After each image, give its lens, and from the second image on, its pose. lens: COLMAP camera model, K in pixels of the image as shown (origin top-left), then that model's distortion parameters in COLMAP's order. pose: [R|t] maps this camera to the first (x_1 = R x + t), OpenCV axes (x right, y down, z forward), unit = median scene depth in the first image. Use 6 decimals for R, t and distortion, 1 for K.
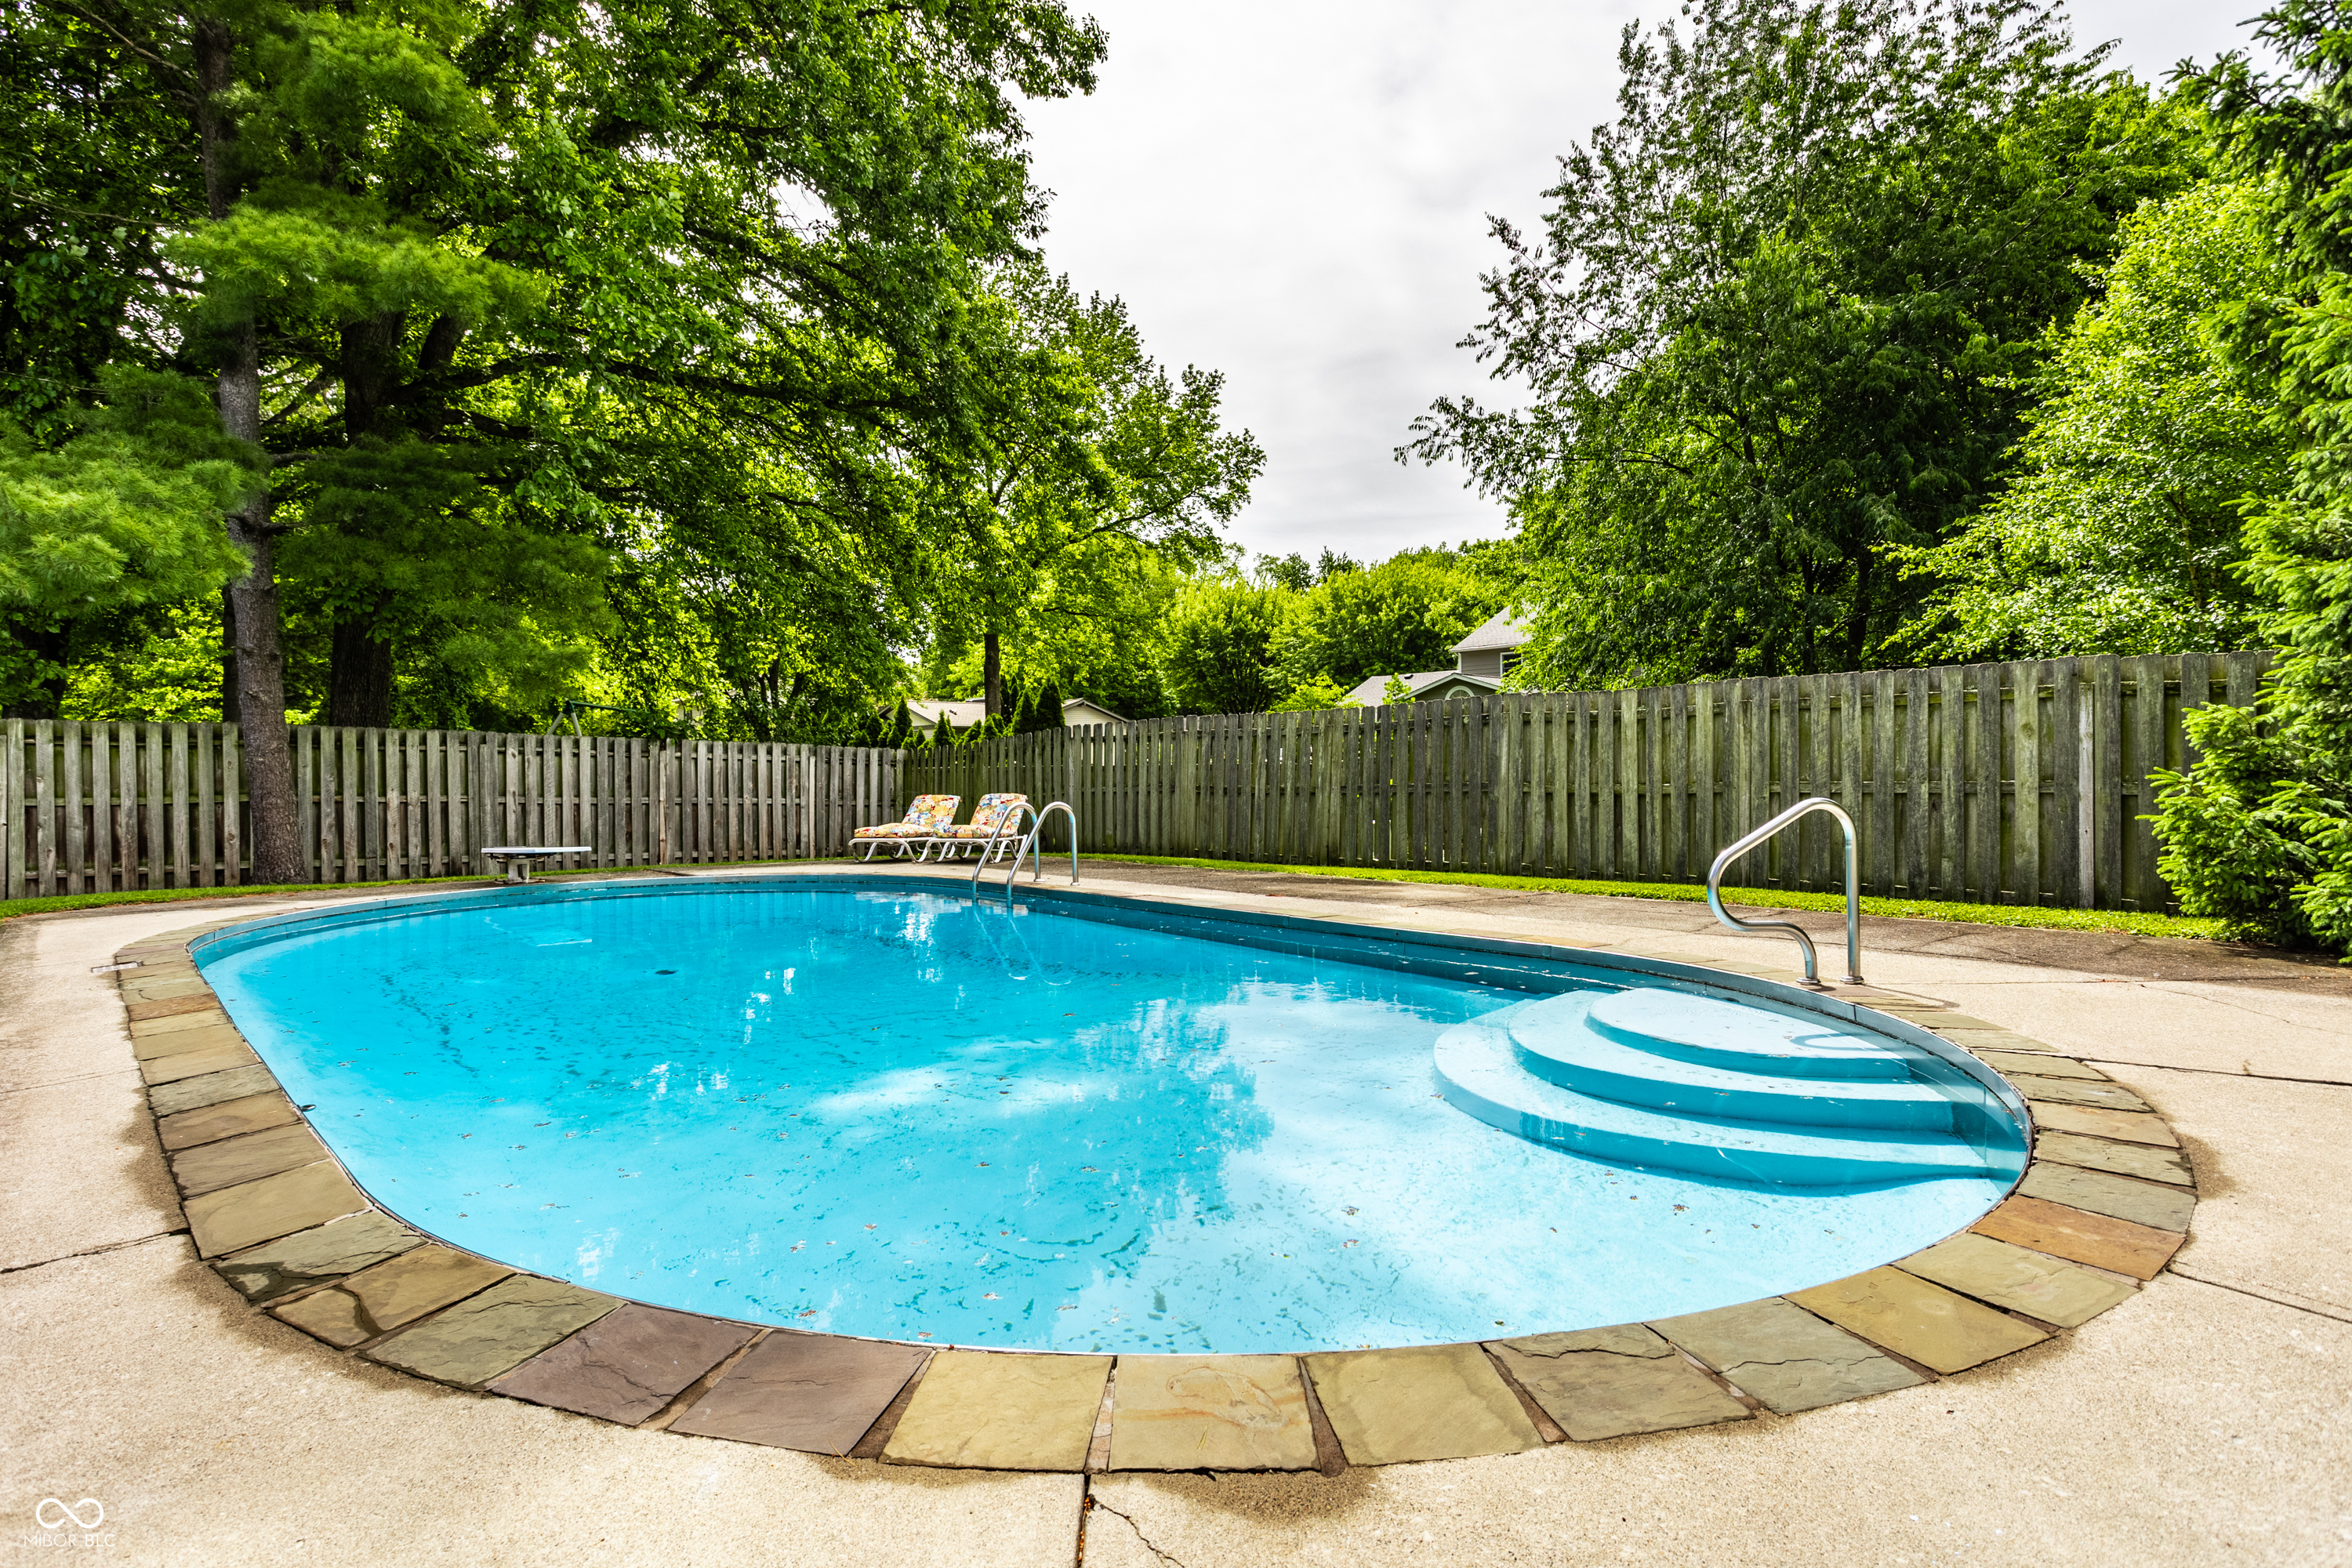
lens RADIAL K [[1226.9, 0, 1176.0], [0, 1226.9, 784.0], [0, 0, 1]] dist [-0.002758, -0.000452]
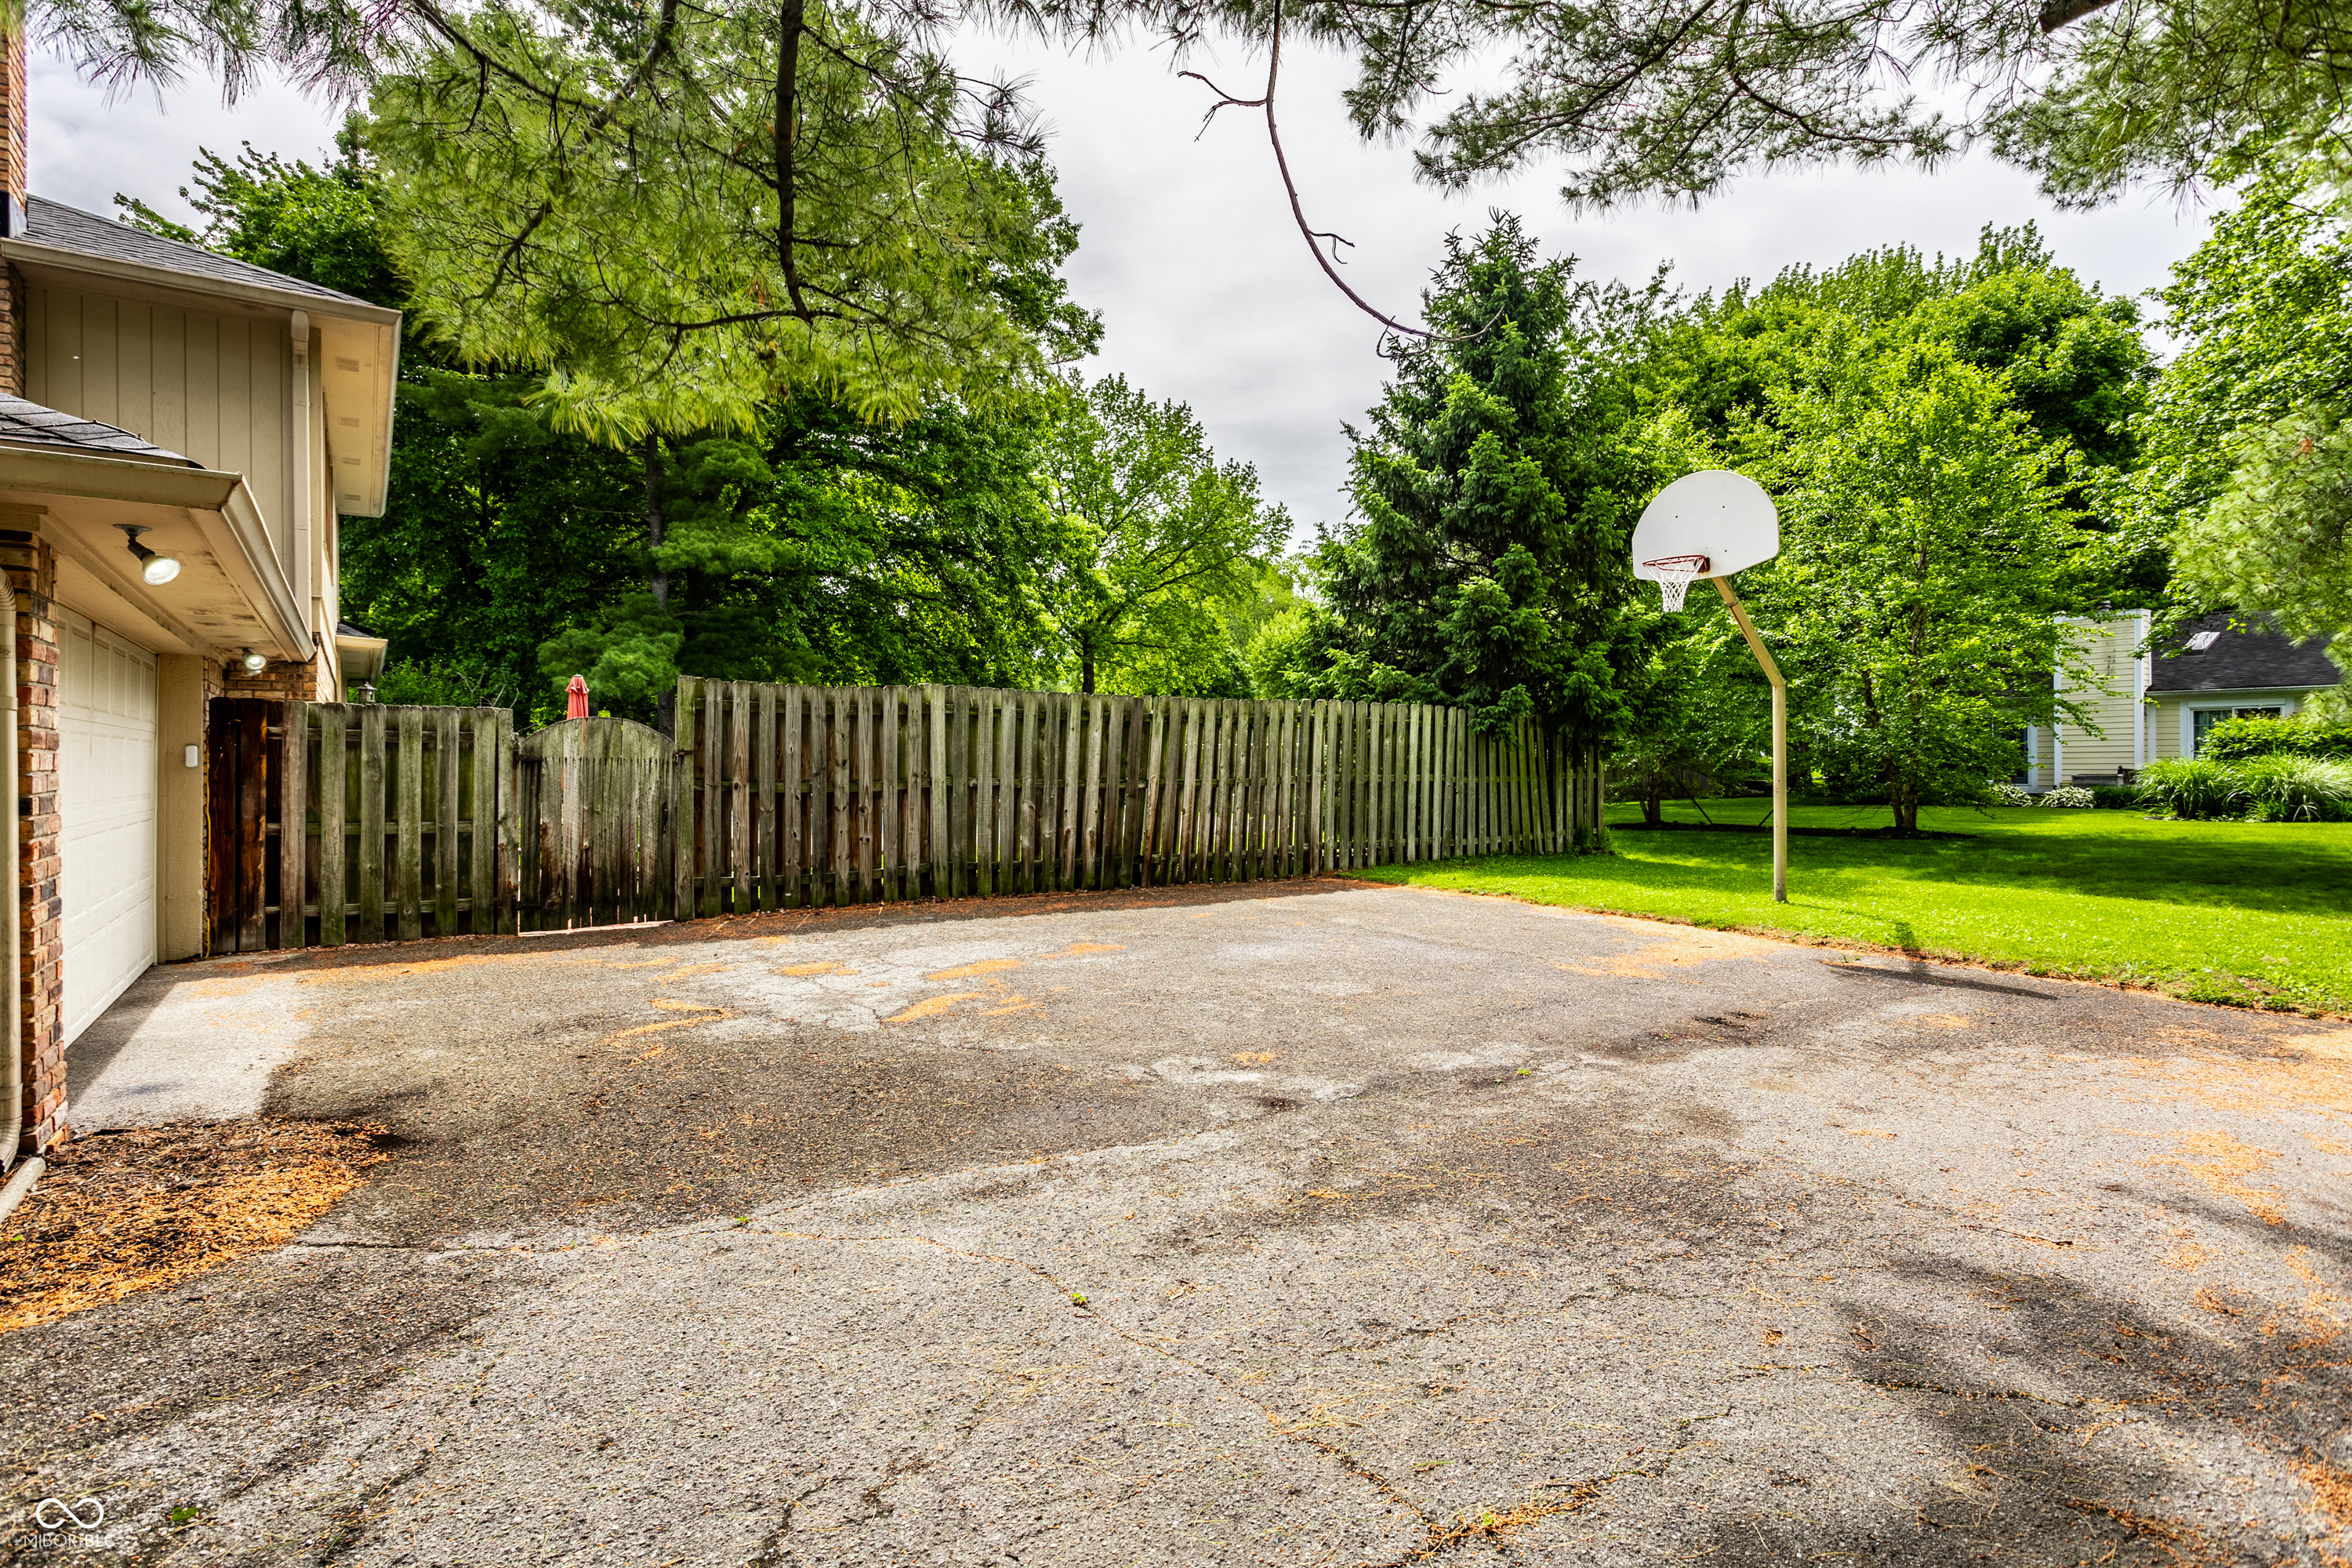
lens RADIAL K [[1226.9, 0, 1176.0], [0, 1226.9, 784.0], [0, 0, 1]] dist [-0.002758, -0.000452]
pose [[0.990116, 0.019813, -0.138841, 0.357022], [-0.019053, 0.999795, 0.006796, 0.002612], [0.138947, -0.004084, 0.990291, -0.804755]]
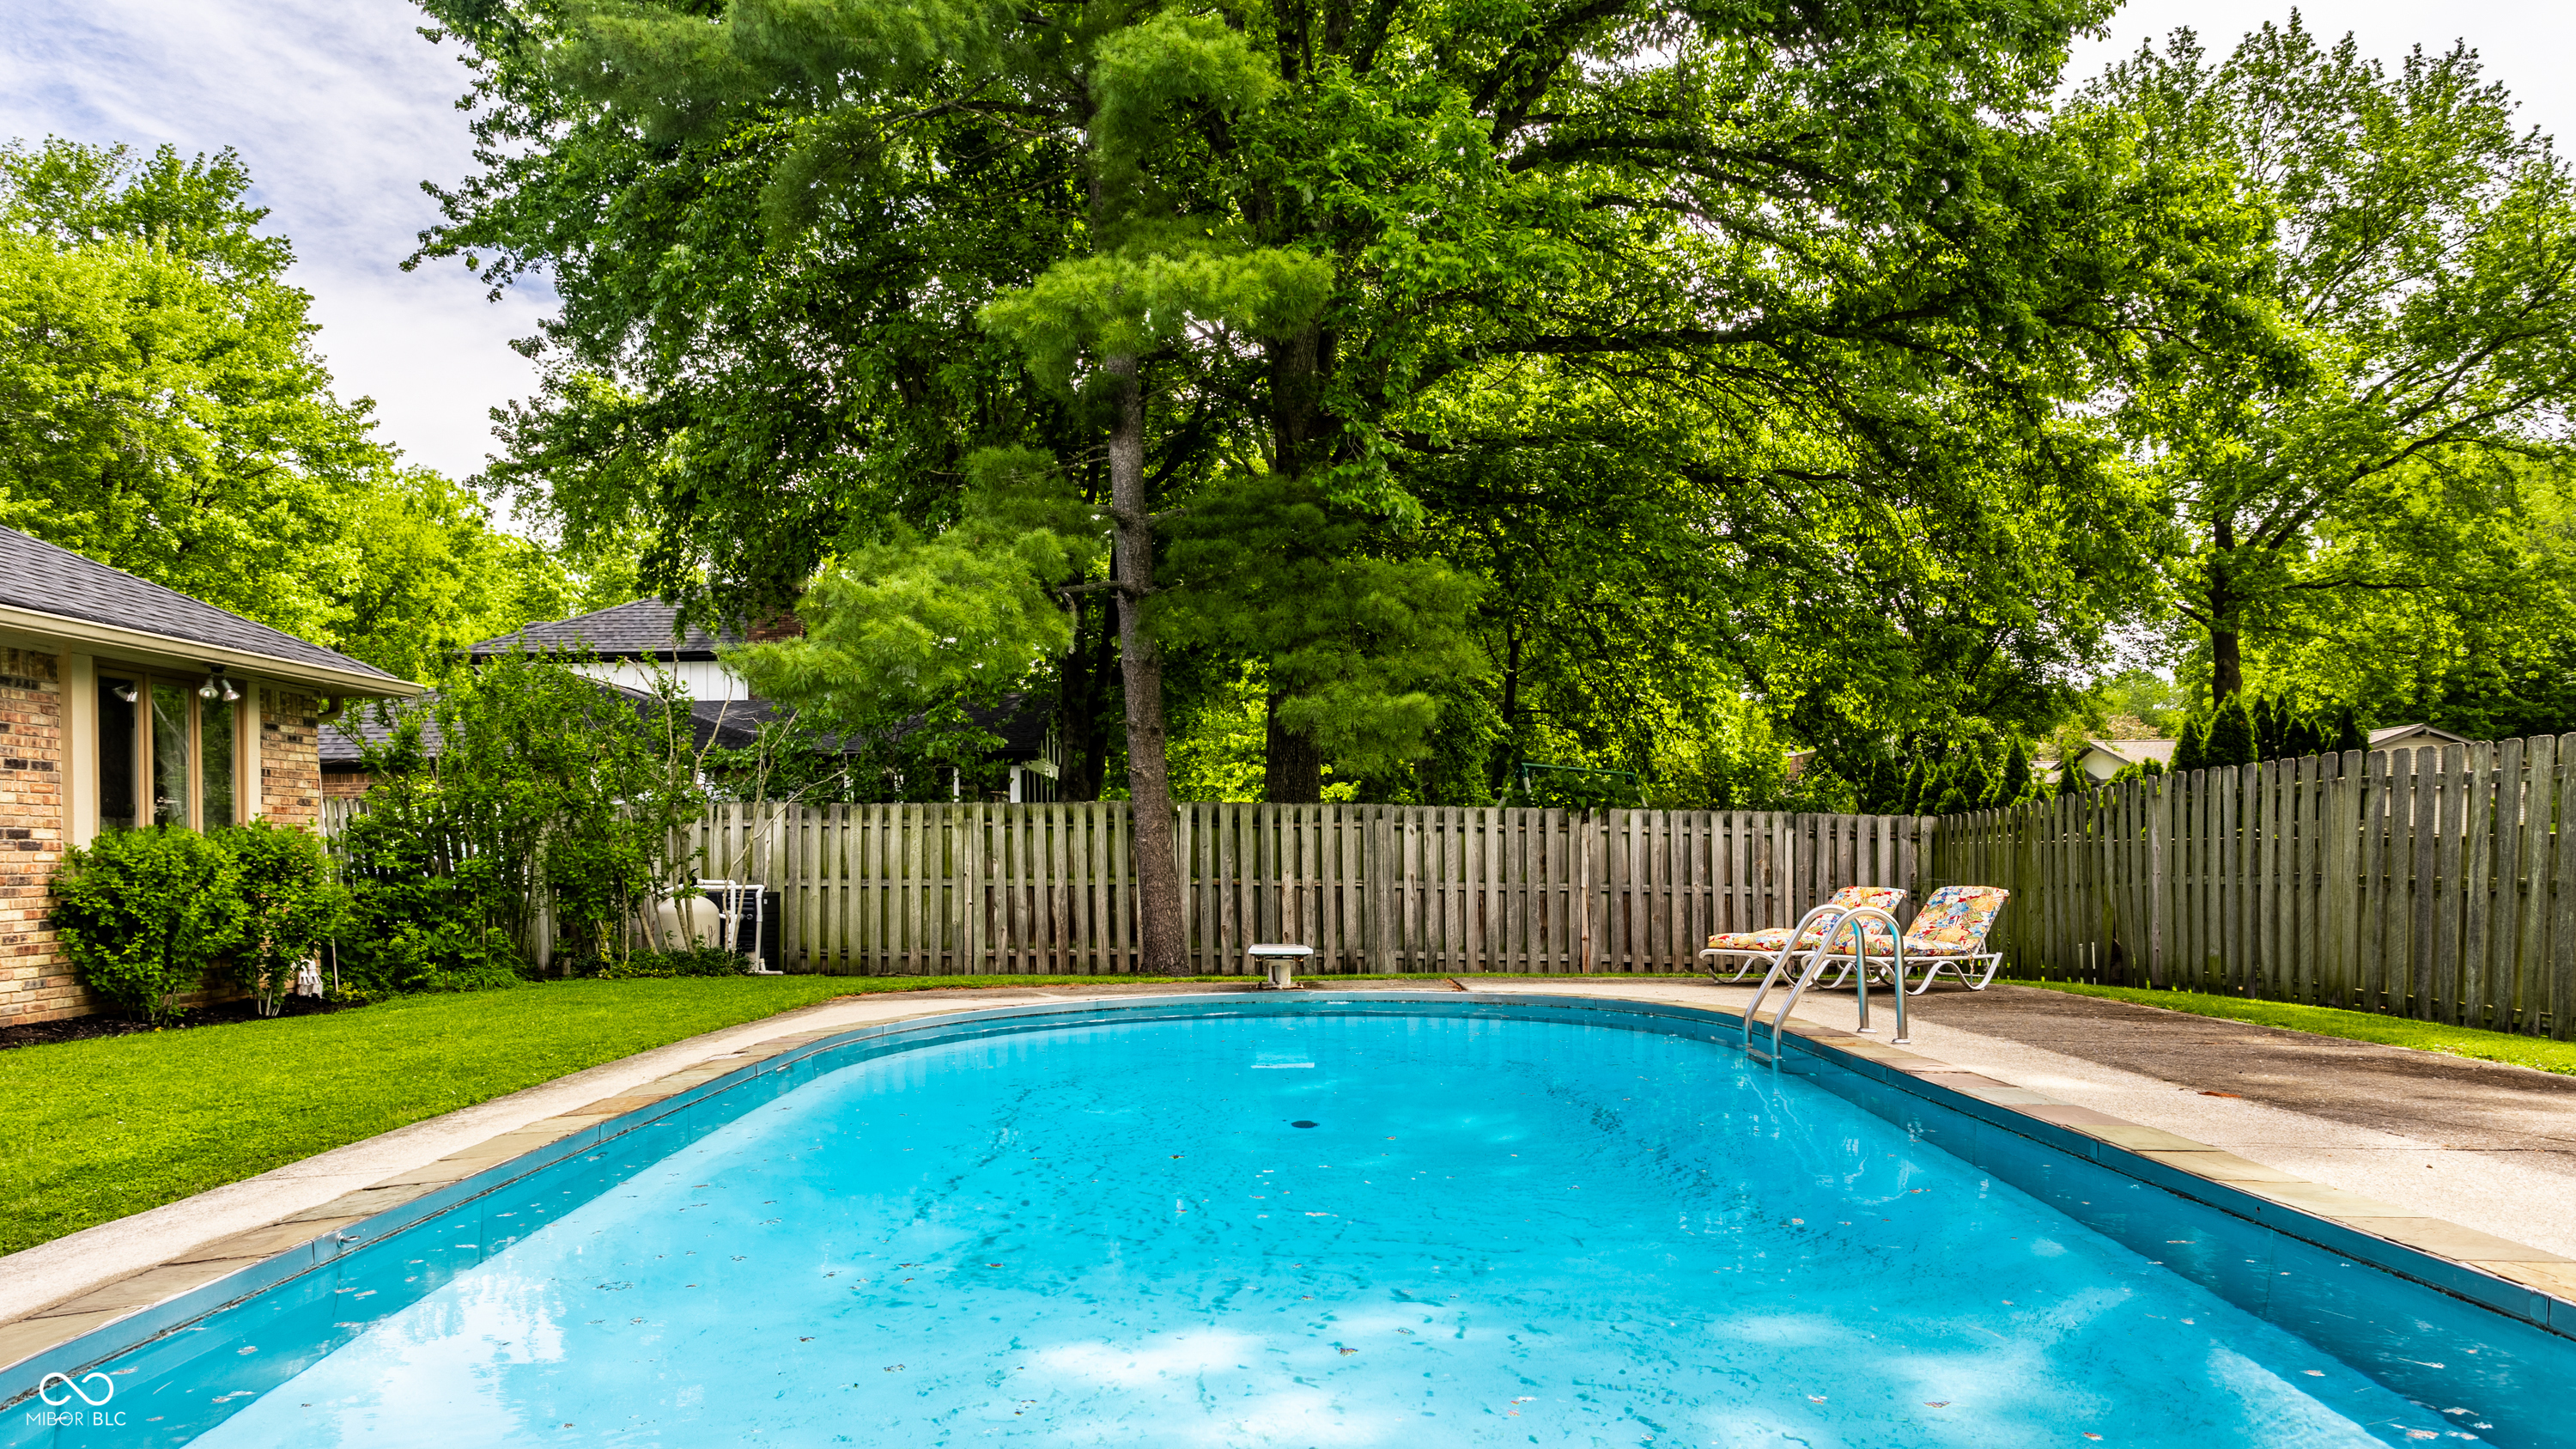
lens RADIAL K [[1591.9, 0, 1287.1], [0, 1591.9, 867.1], [0, 0, 1]] dist [0.002160, 0.000101]
pose [[0.746069, 0.005038, -0.665849, 0.118515], [-0.002651, 0.999986, 0.004596, -0.004020], [0.665863, -0.001664, 0.746072, 0.128616]]
